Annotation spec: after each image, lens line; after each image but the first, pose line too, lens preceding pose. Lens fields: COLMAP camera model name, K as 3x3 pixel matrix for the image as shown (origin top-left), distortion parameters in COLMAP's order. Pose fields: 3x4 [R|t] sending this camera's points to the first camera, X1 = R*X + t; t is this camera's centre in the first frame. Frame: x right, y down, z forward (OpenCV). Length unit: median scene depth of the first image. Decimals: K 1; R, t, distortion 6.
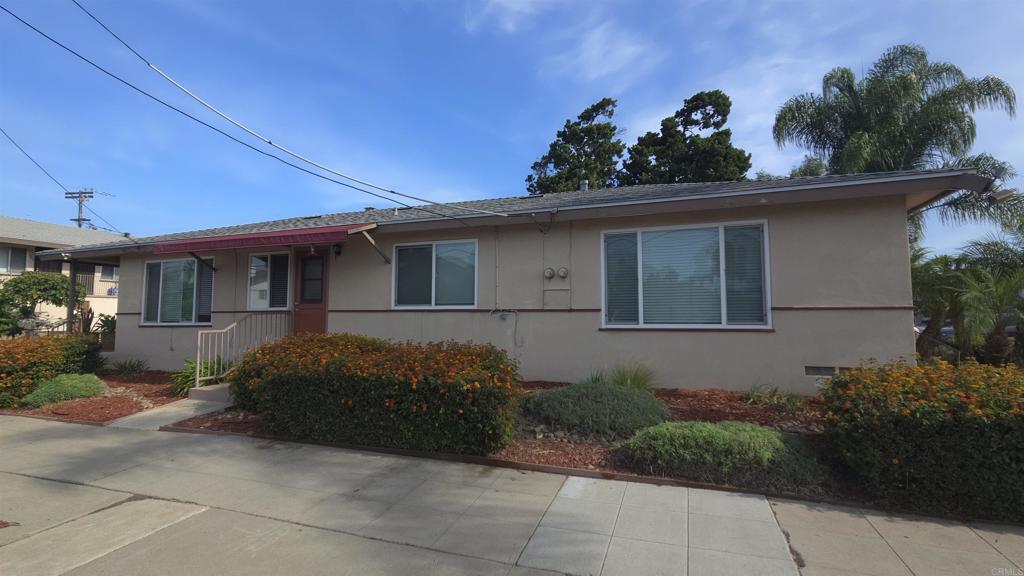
lens RADIAL K [[470.9, 0, 512.0], [0, 470.9, 288.0], [0, 0, 1]] dist [0.018295, -0.011859]
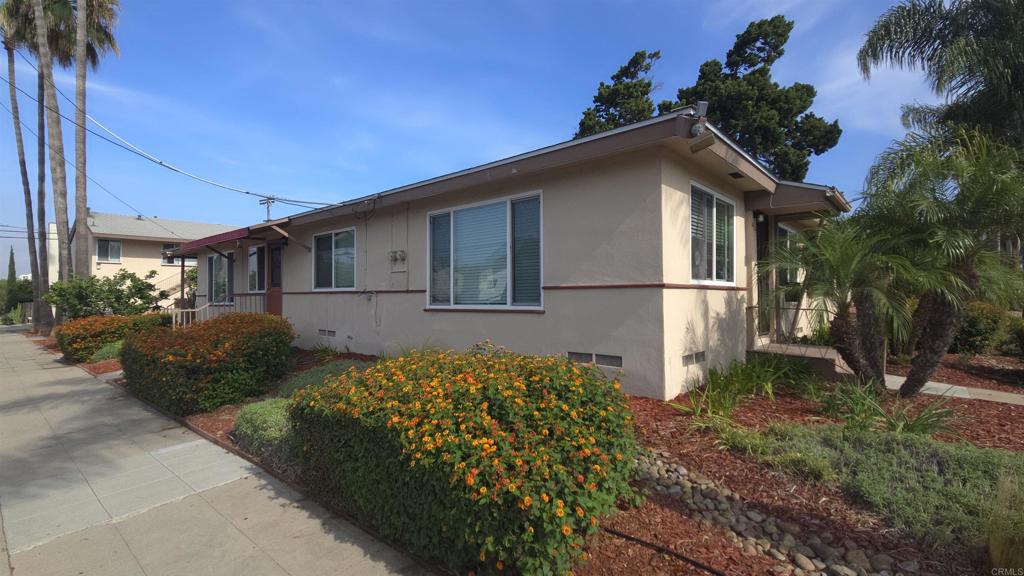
lens RADIAL K [[470.9, 0, 512.0], [0, 470.9, 288.0], [0, 0, 1]] dist [0.018295, -0.011859]
pose [[0.934611, -0.014949, -0.355356, 0.726775], [0.033387, 0.998392, 0.045809, 0.000006], [0.354100, -0.054678, 0.933608, 0.115553]]
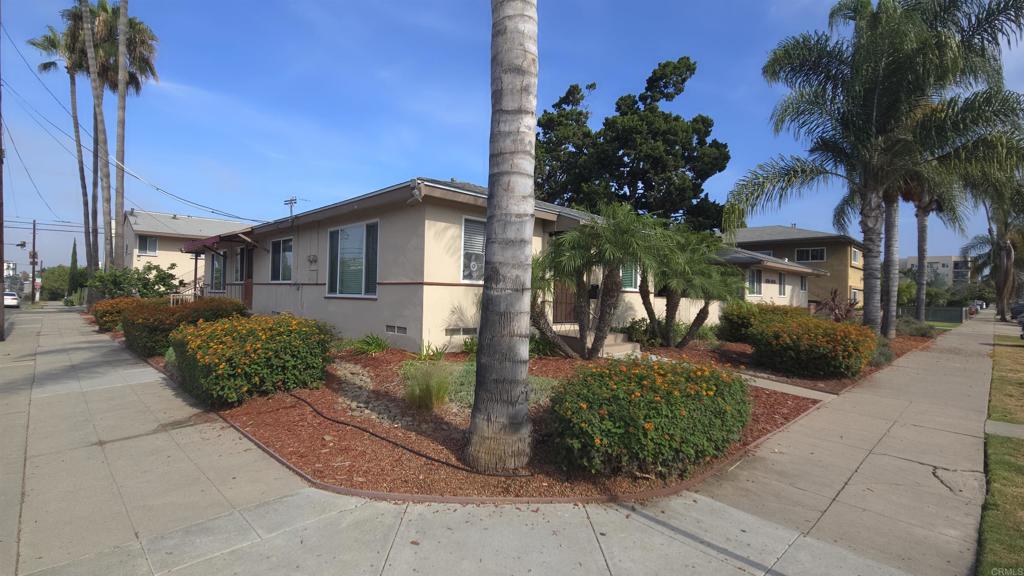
lens RADIAL K [[470.9, 0, 512.0], [0, 470.9, 288.0], [0, 0, 1]] dist [0.018295, -0.011859]
pose [[0.906618, 0.010526, -0.421822, 1.327464], [0.010785, 0.998784, 0.048104, -0.004753], [0.421815, -0.048161, 0.905402, -0.076144]]
